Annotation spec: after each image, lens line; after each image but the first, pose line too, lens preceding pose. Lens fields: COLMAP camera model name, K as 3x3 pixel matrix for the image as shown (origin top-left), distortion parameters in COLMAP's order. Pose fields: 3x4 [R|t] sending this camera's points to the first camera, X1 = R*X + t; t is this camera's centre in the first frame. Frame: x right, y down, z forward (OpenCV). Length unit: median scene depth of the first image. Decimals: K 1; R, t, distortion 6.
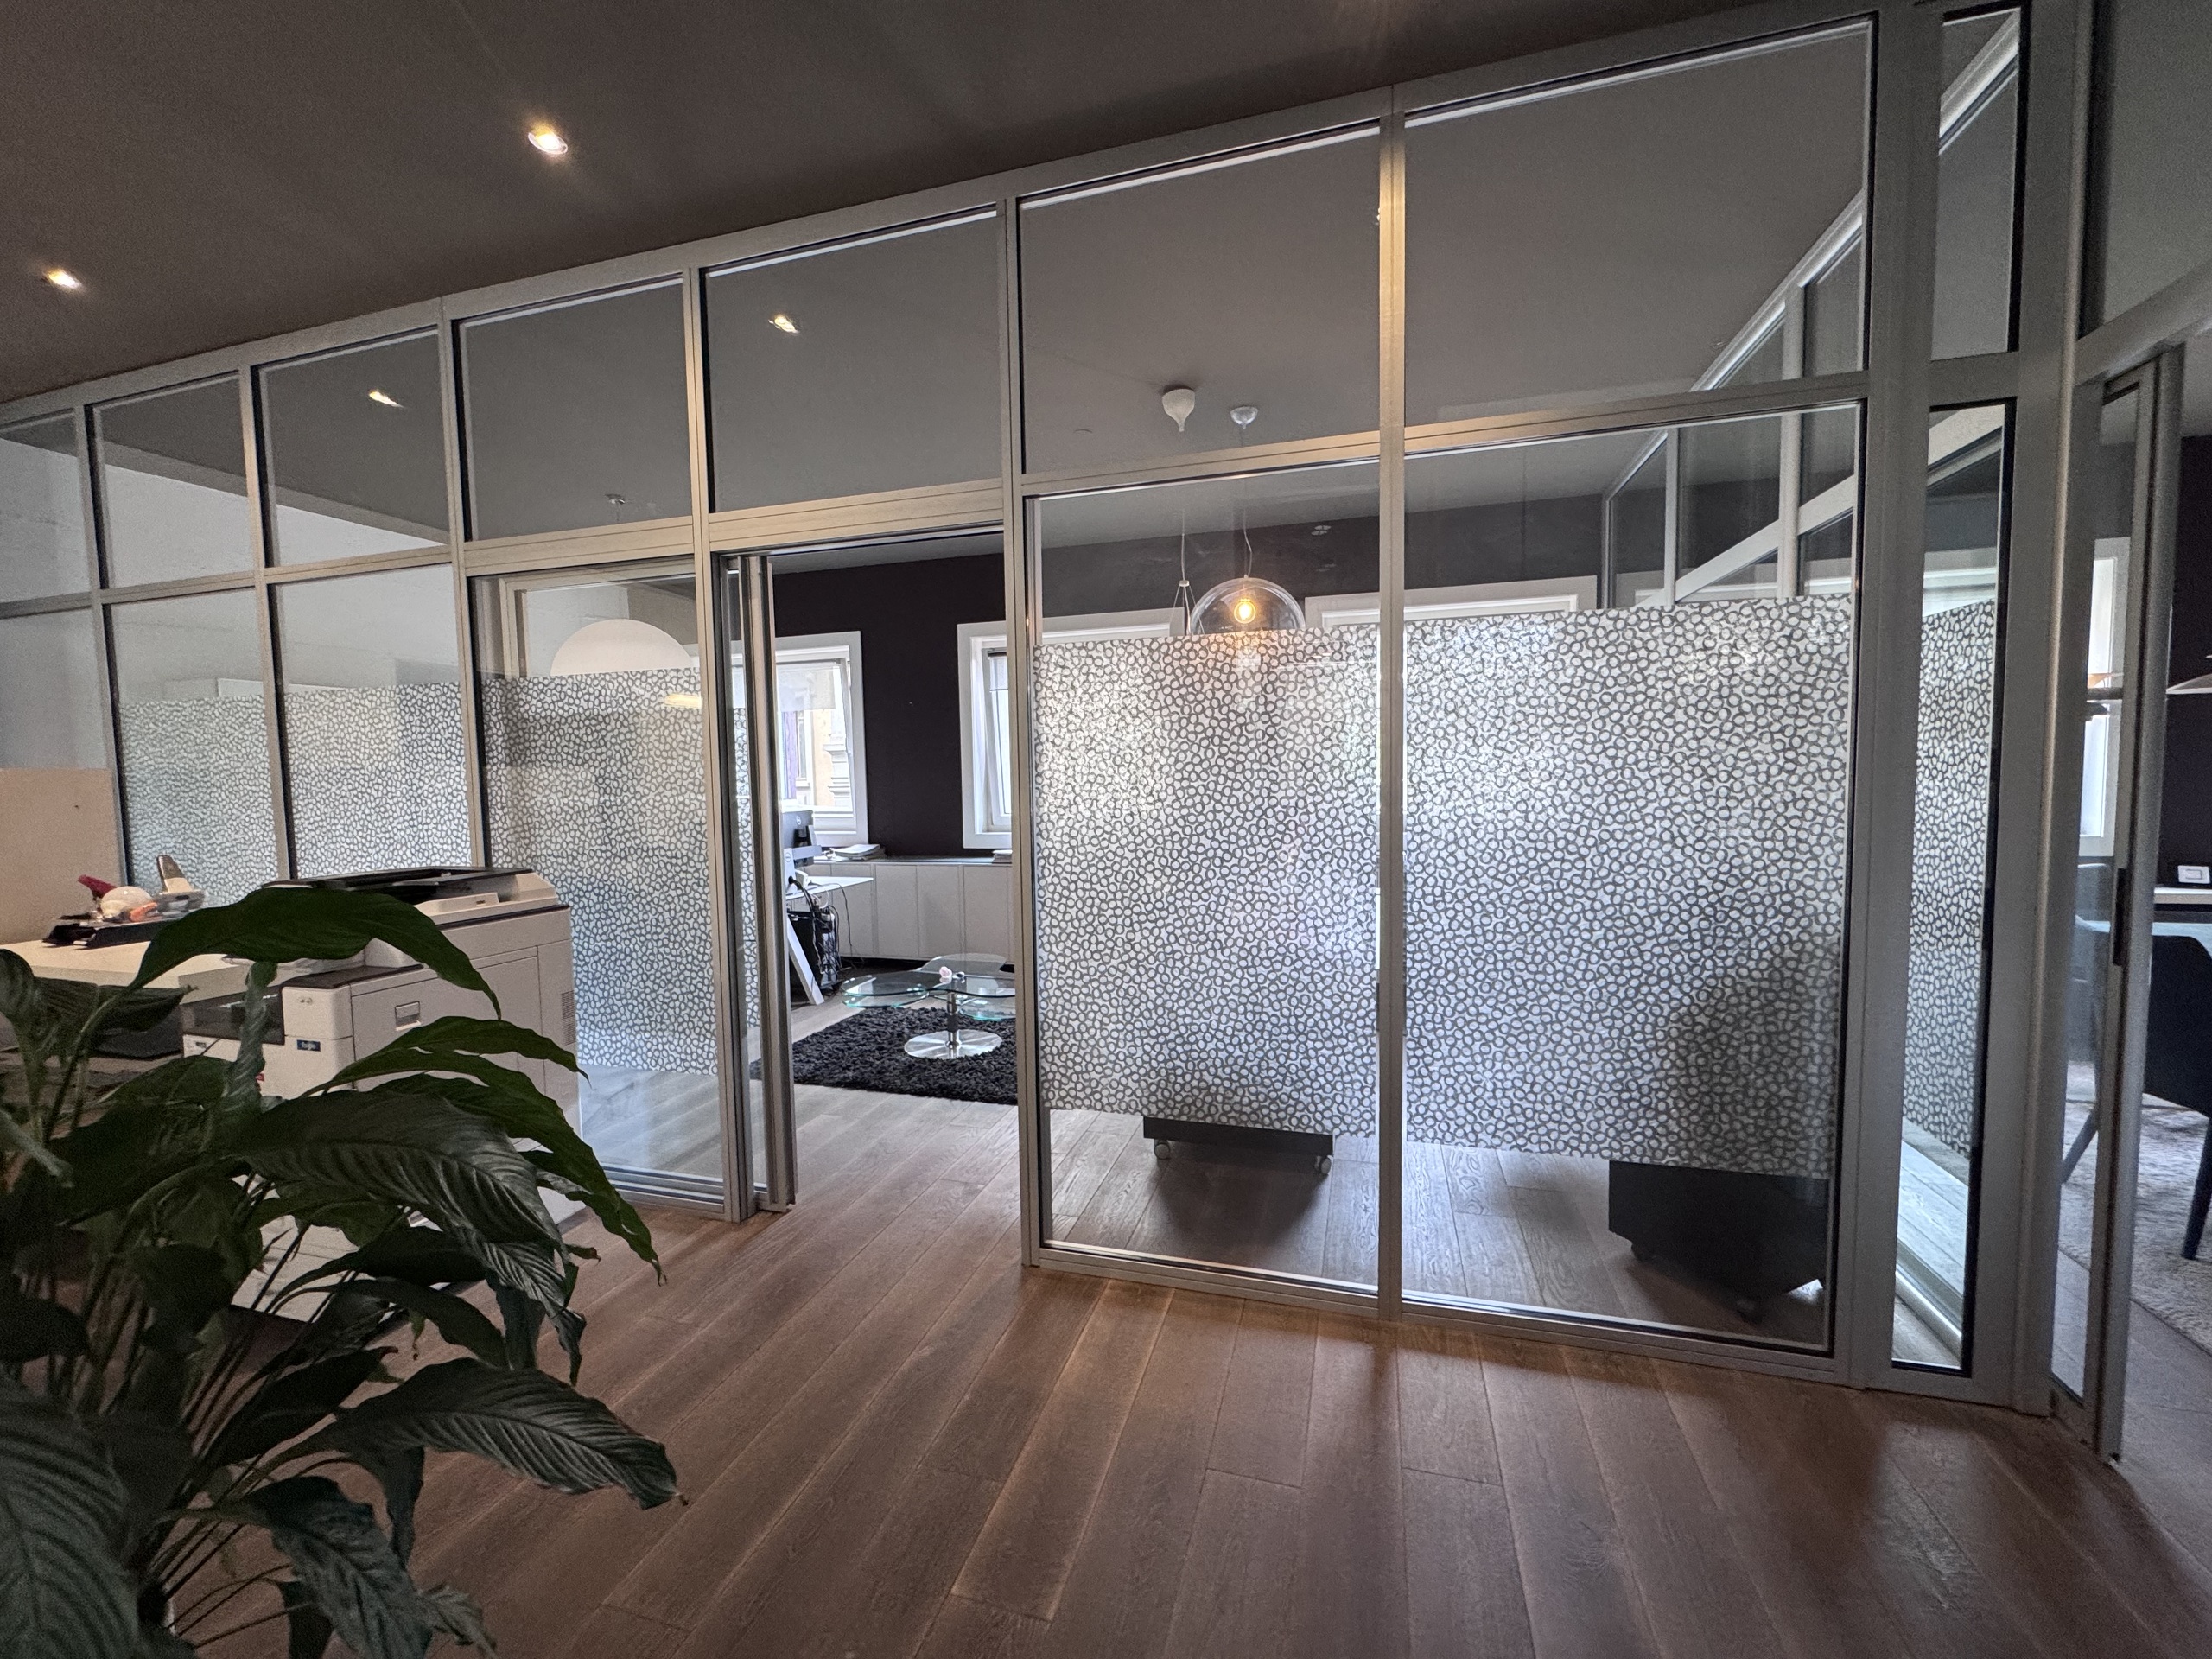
lens RADIAL K [[882.6, 0, 1106.0], [0, 882.6, 829.5], [0, 0, 1]] dist [-0.000667, 0.000142]
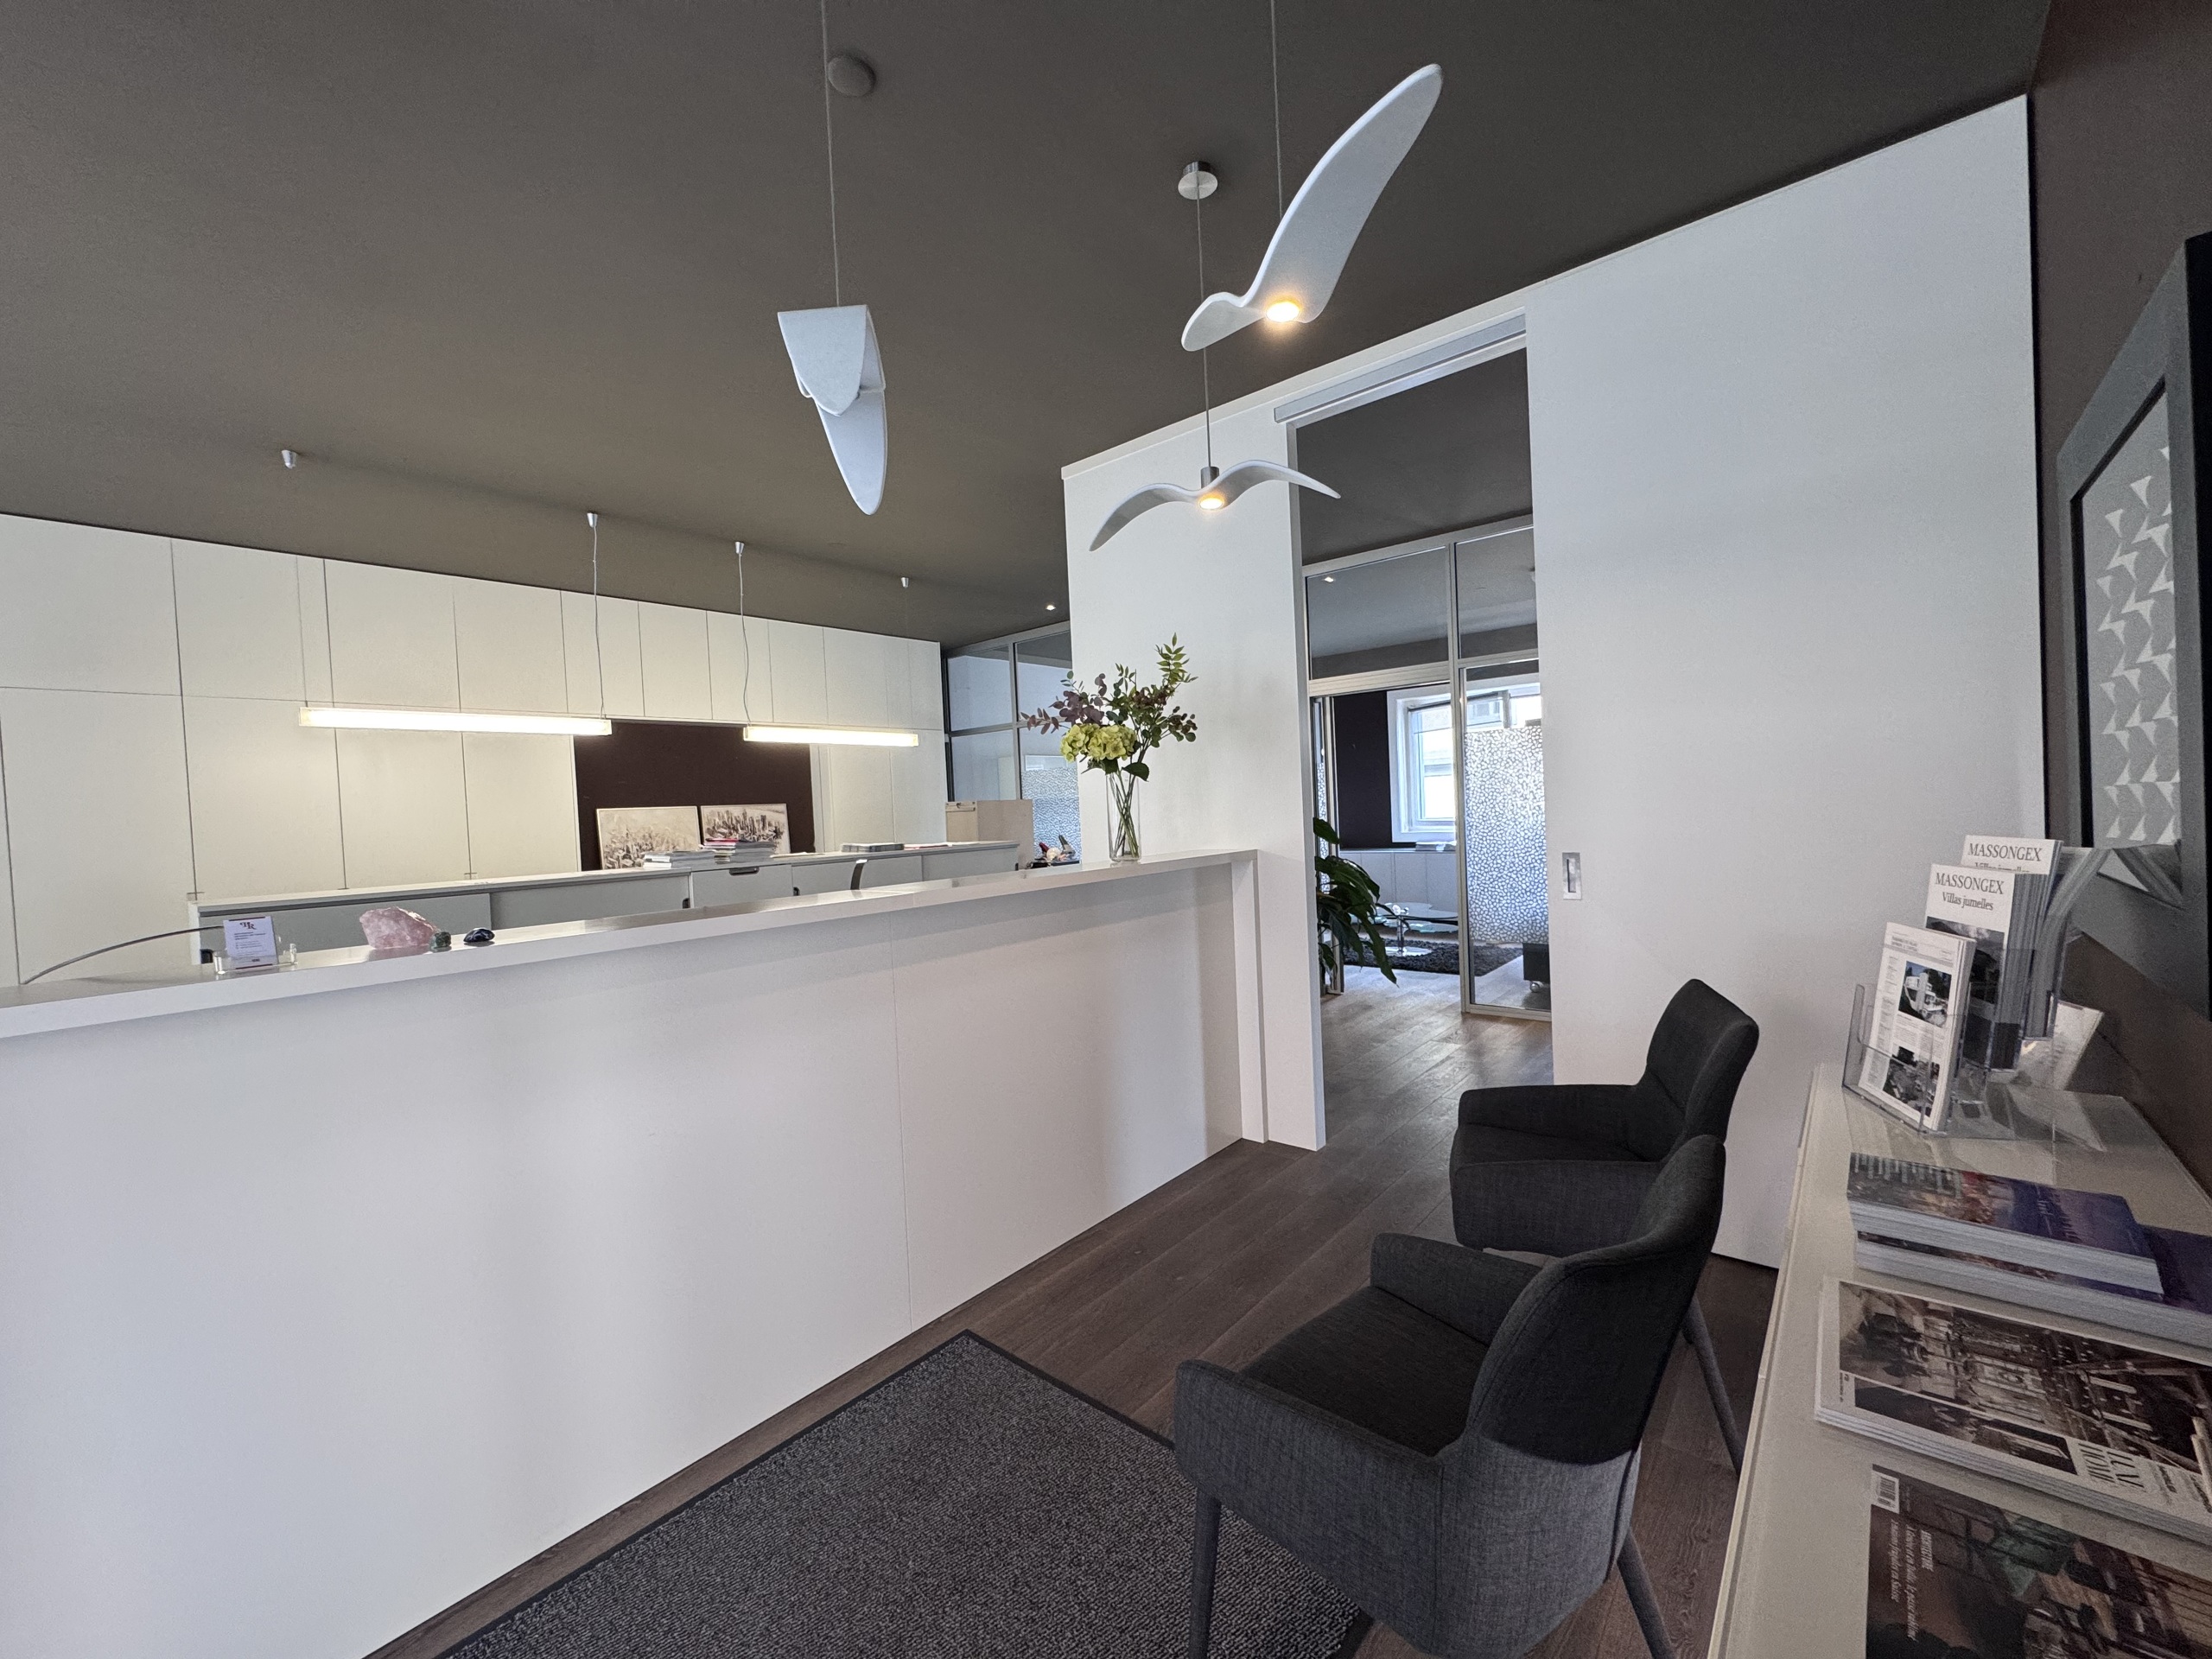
lens RADIAL K [[880.0, 0, 1106.0], [0, 880.0, 829.5], [0, 0, 1]] dist [-0.002417, 0.000111]
pose [[0.913065, -0.011311, -0.407658, -0.001634], [0.002263, 0.999740, -0.022672, 0.061133], [0.407809, 0.019778, 0.912853, -0.994838]]
